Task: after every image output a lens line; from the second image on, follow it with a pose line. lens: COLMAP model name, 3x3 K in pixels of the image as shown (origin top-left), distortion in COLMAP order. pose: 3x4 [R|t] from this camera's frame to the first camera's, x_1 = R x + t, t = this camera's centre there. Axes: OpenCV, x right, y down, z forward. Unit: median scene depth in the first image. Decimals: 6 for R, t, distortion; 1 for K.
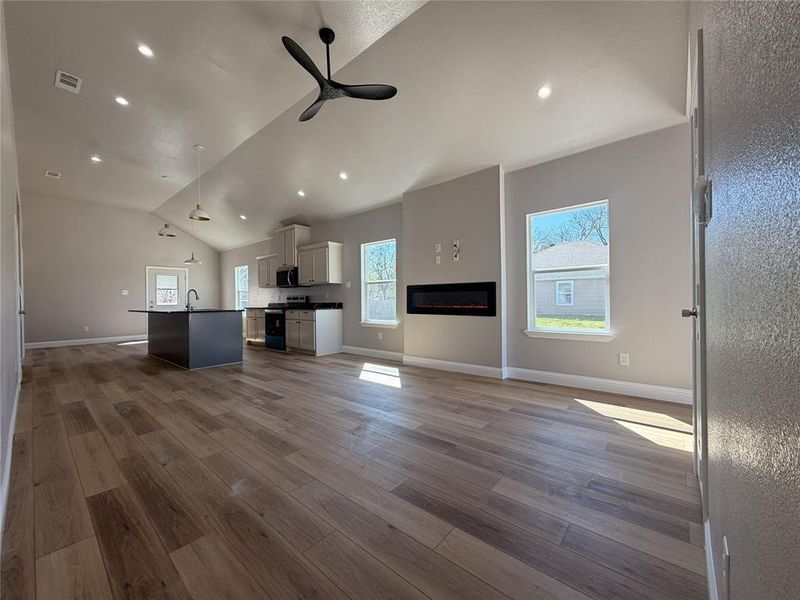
lens RADIAL K [[317.0, 0, 394.8], [0, 317.0, 294.6], [0, 0, 1]] dist [-0.004526, 0.002290]
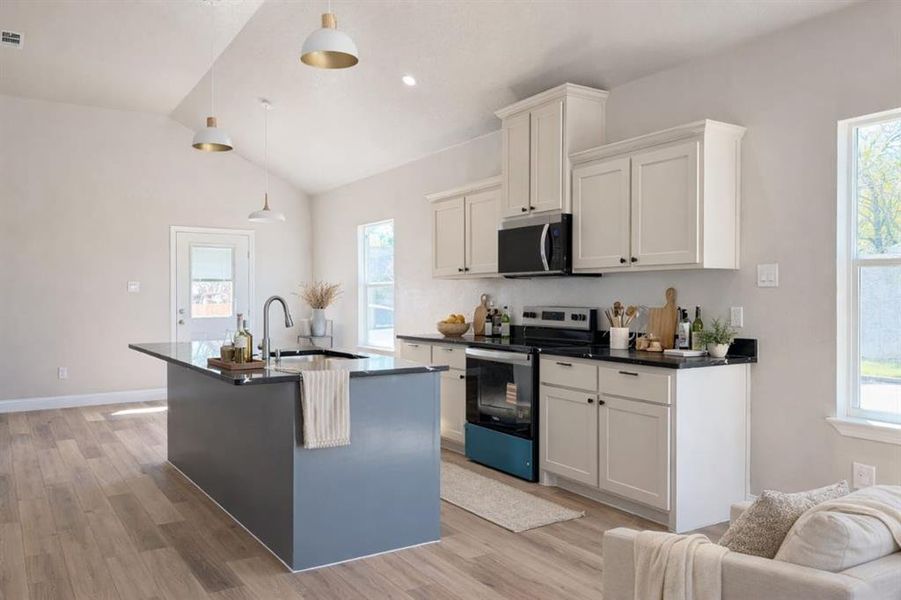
lens RADIAL K [[682.8, 0, 435.8], [0, 682.8, 294.8], [0, 0, 1]] dist [0.019002, 0.010120]
pose [[0.951921, 0.010416, -0.306166, -0.309446], [-0.005411, 0.999838, 0.017194, -0.027604], [0.306296, -0.014711, 0.951823, 0.435919]]
